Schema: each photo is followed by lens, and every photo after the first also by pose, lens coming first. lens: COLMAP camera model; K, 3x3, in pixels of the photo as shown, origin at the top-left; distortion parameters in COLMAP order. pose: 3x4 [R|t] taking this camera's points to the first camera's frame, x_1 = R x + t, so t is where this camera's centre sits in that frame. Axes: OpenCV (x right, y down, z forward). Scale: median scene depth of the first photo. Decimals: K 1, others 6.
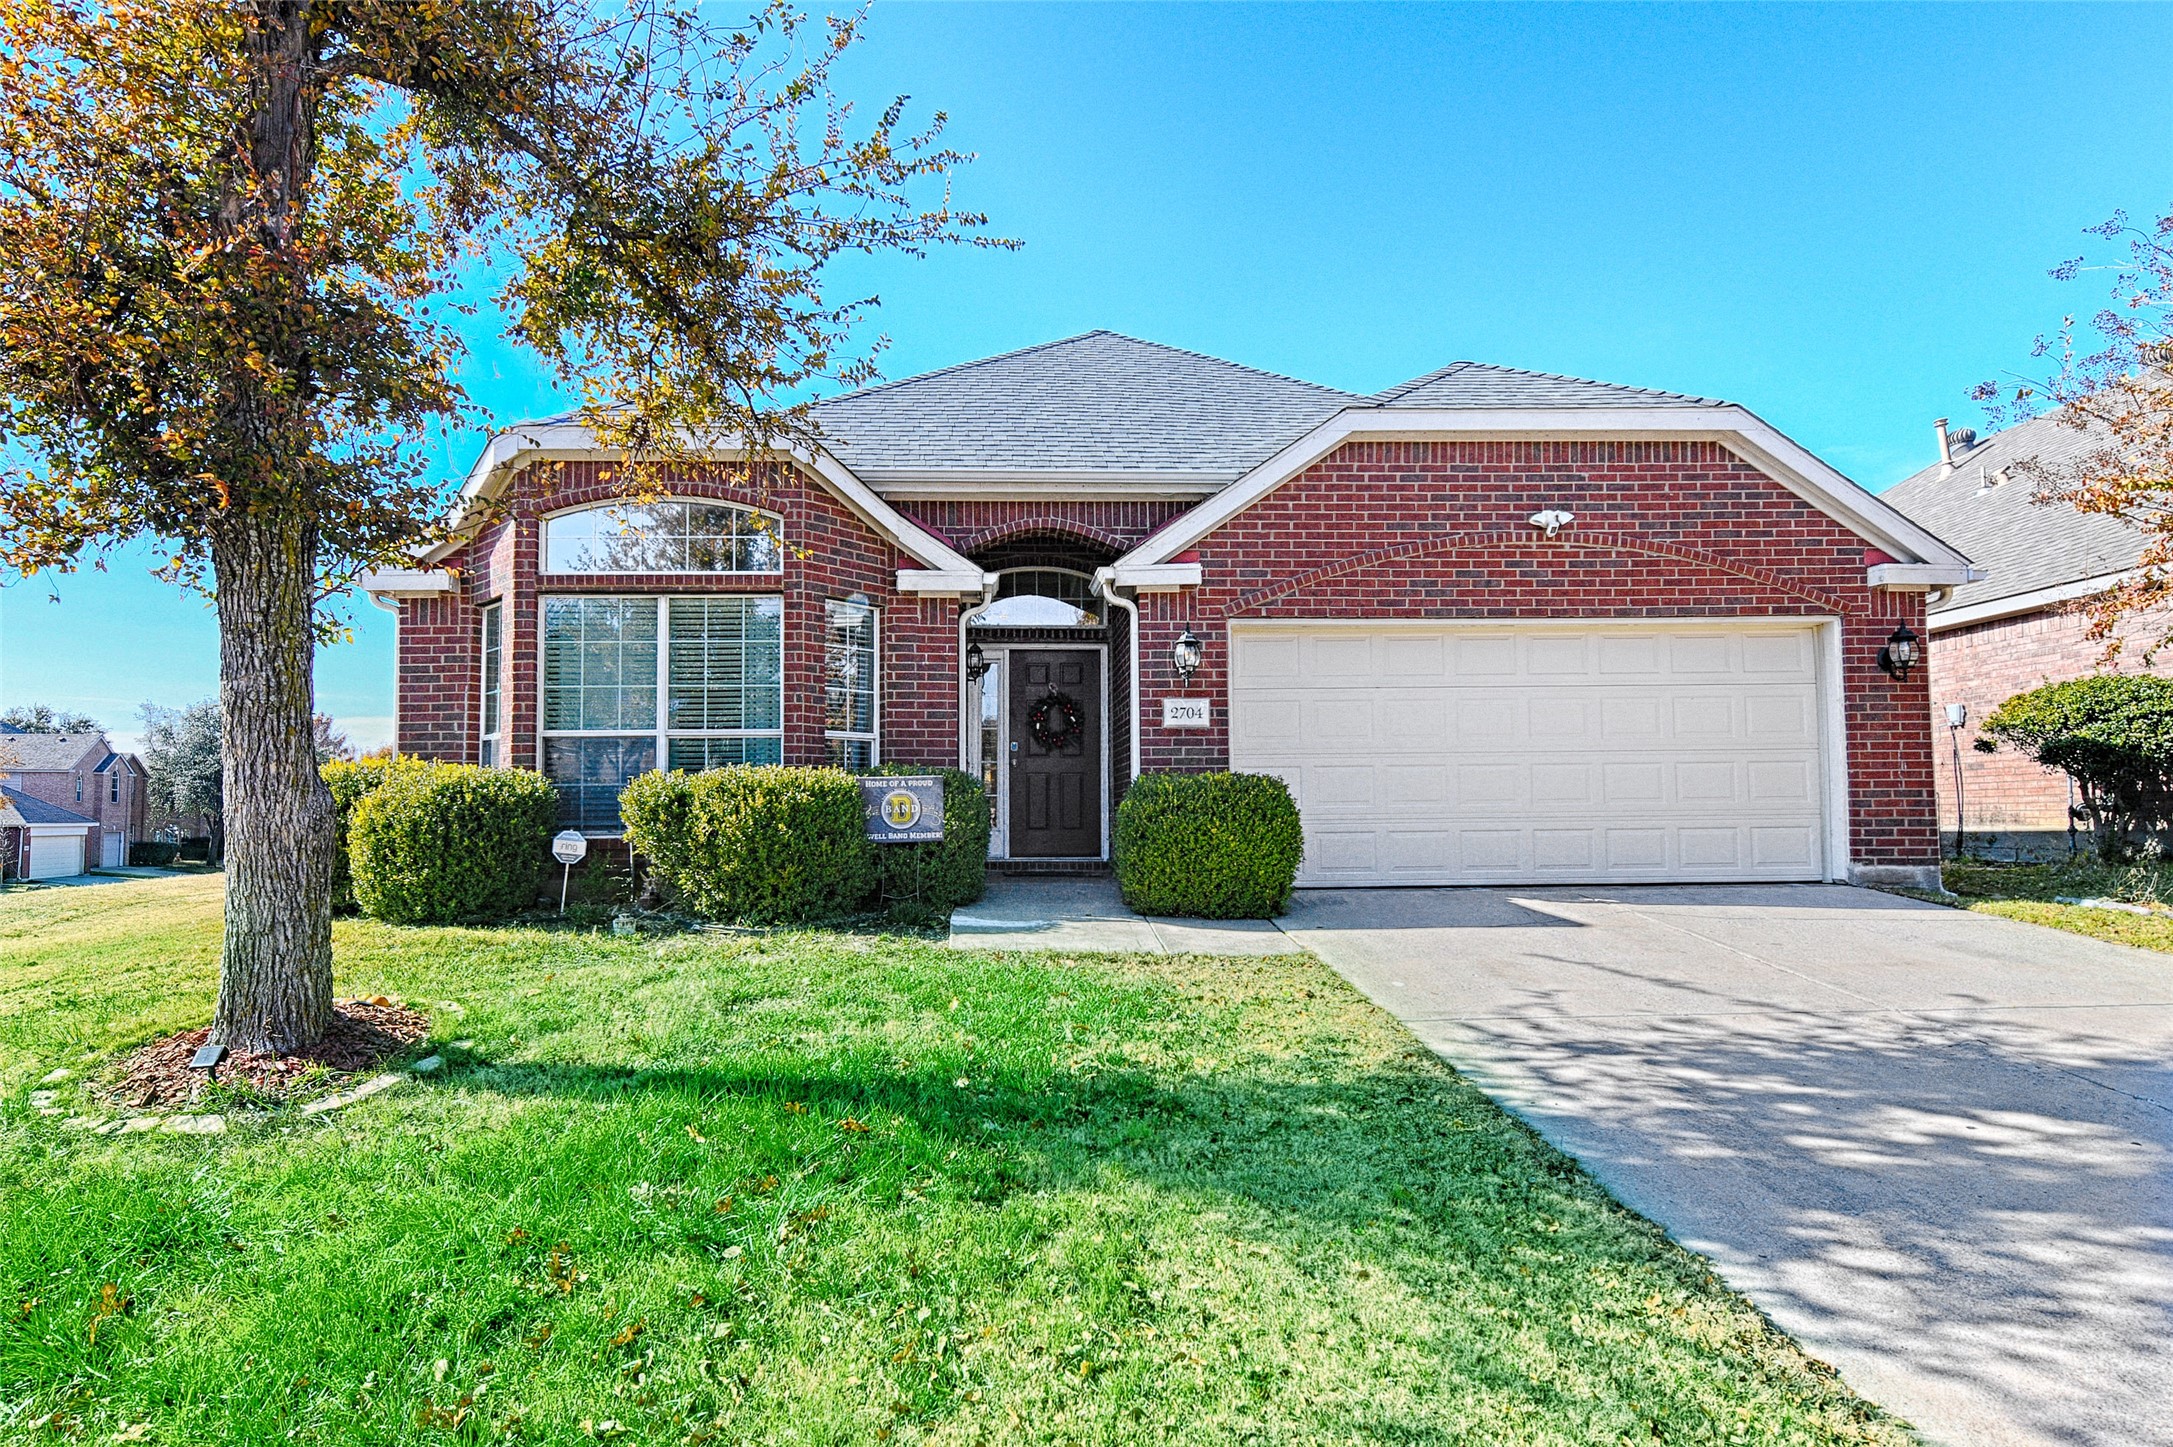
lens RADIAL K [[854.9, 0, 1085.3], [0, 854.9, 691.0], [0, 0, 1]] dist [0.001582, 0.000297]
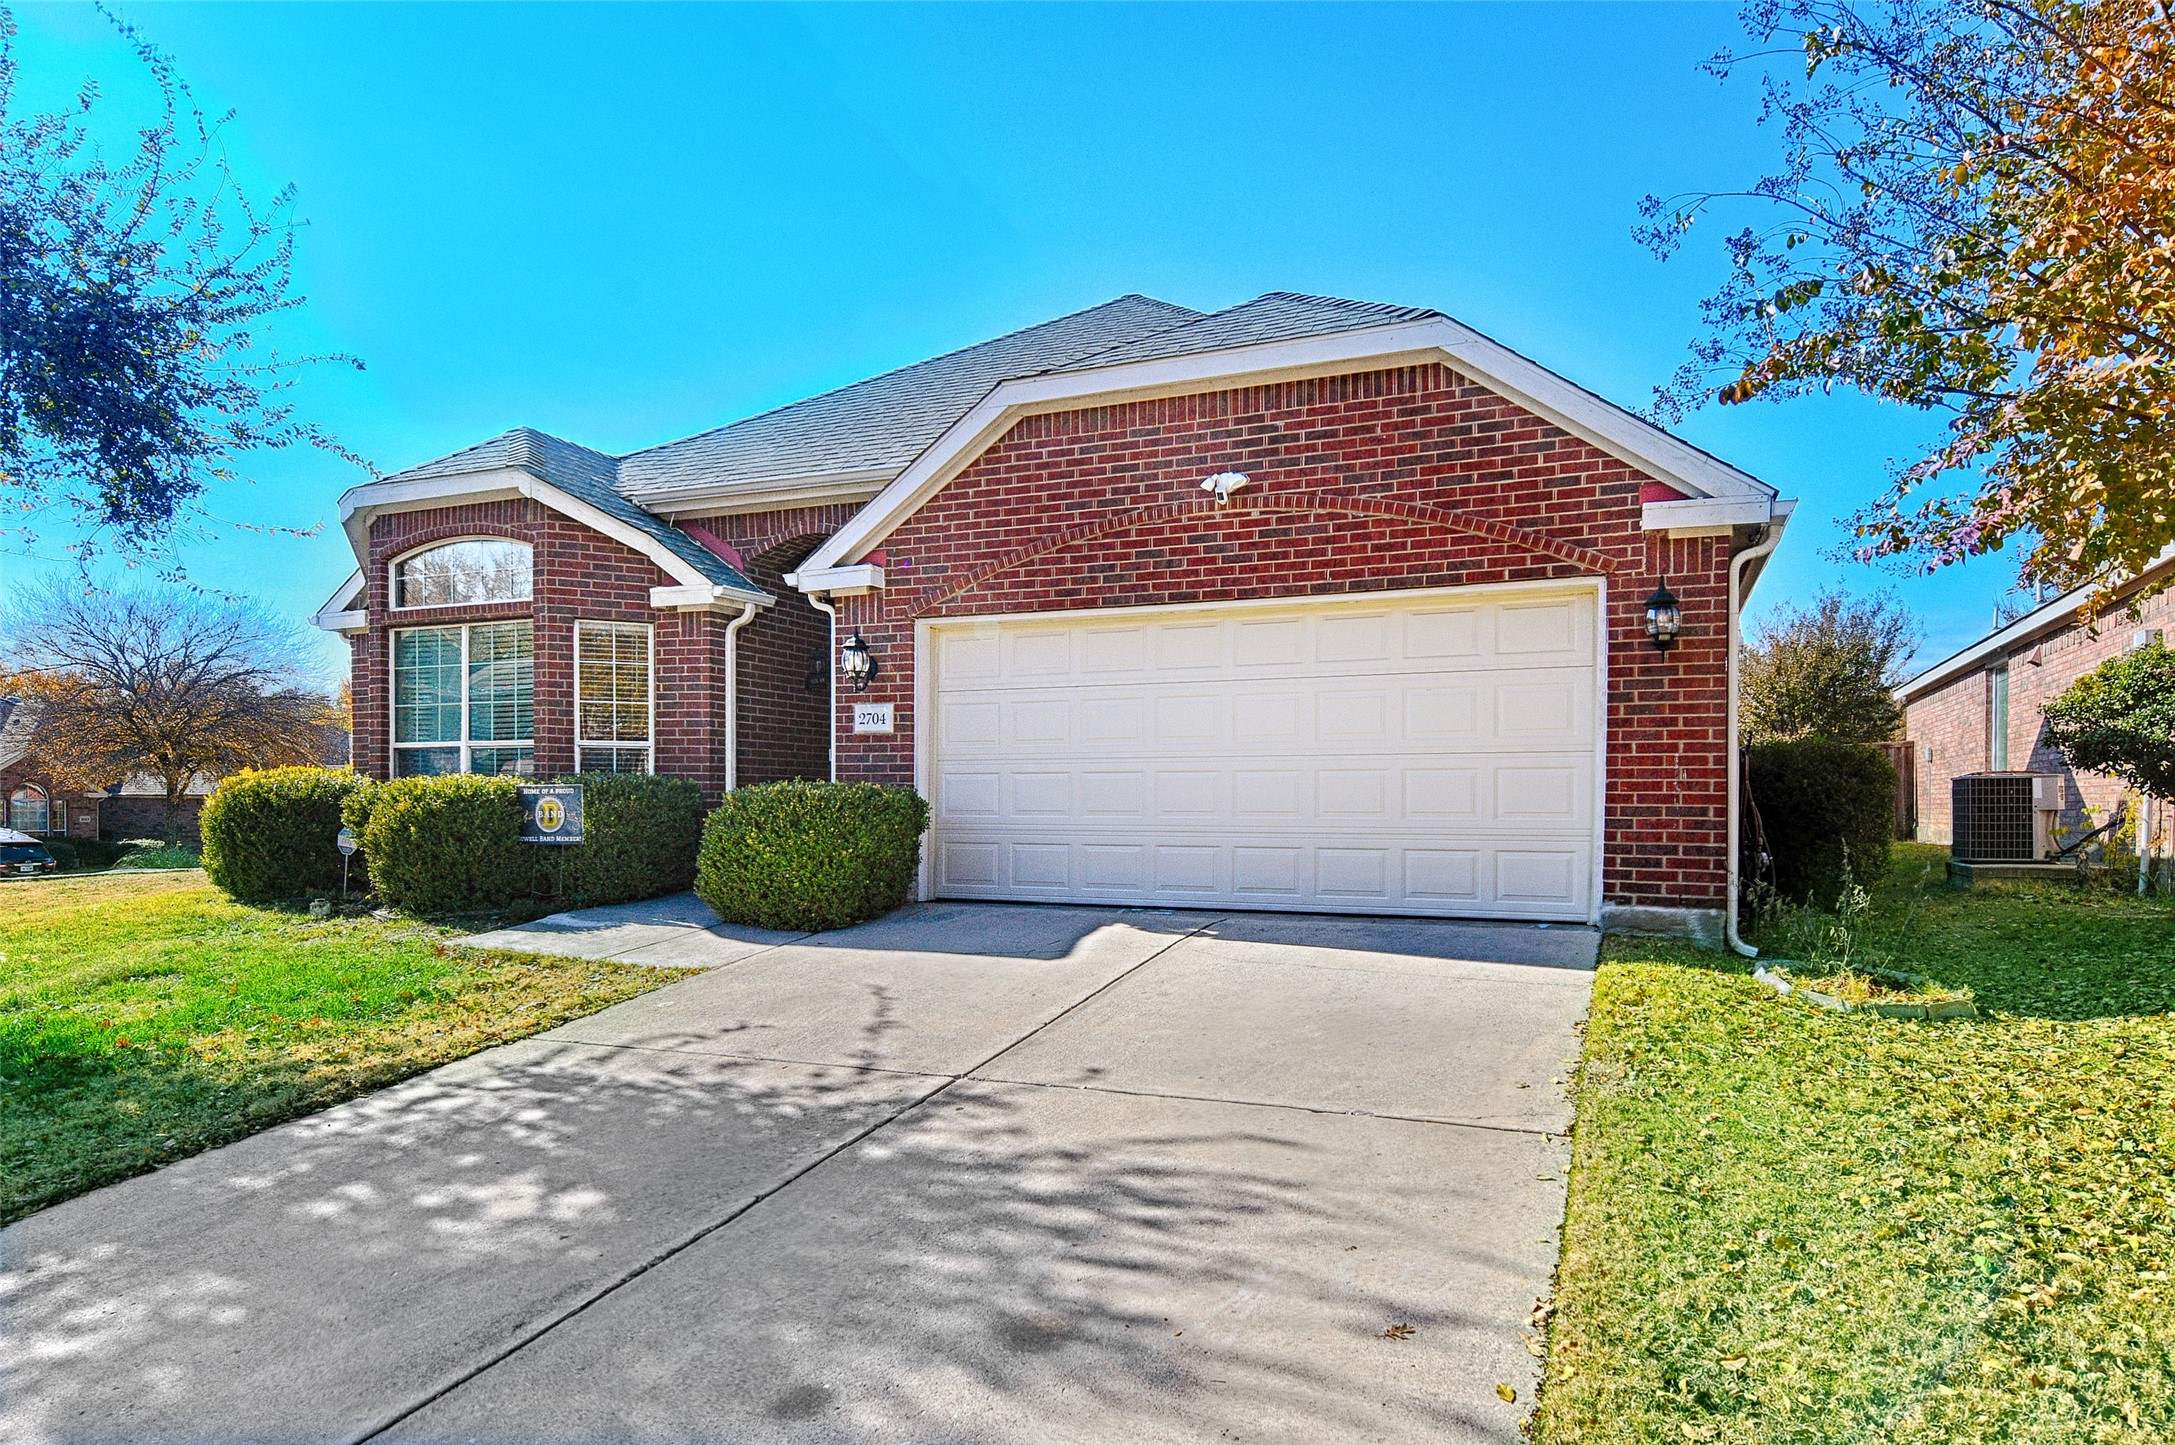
lens RADIAL K [[892.0, 0, 1087.5], [0, 892.0, 722.5], [0, 0, 1]] dist [0.000510, 0.000002]
pose [[0.953913, -0.016046, -0.299654, 0.667145], [0.031004, 0.998495, 0.045229, -0.008509], [0.298478, -0.052435, 0.952975, 0.104967]]
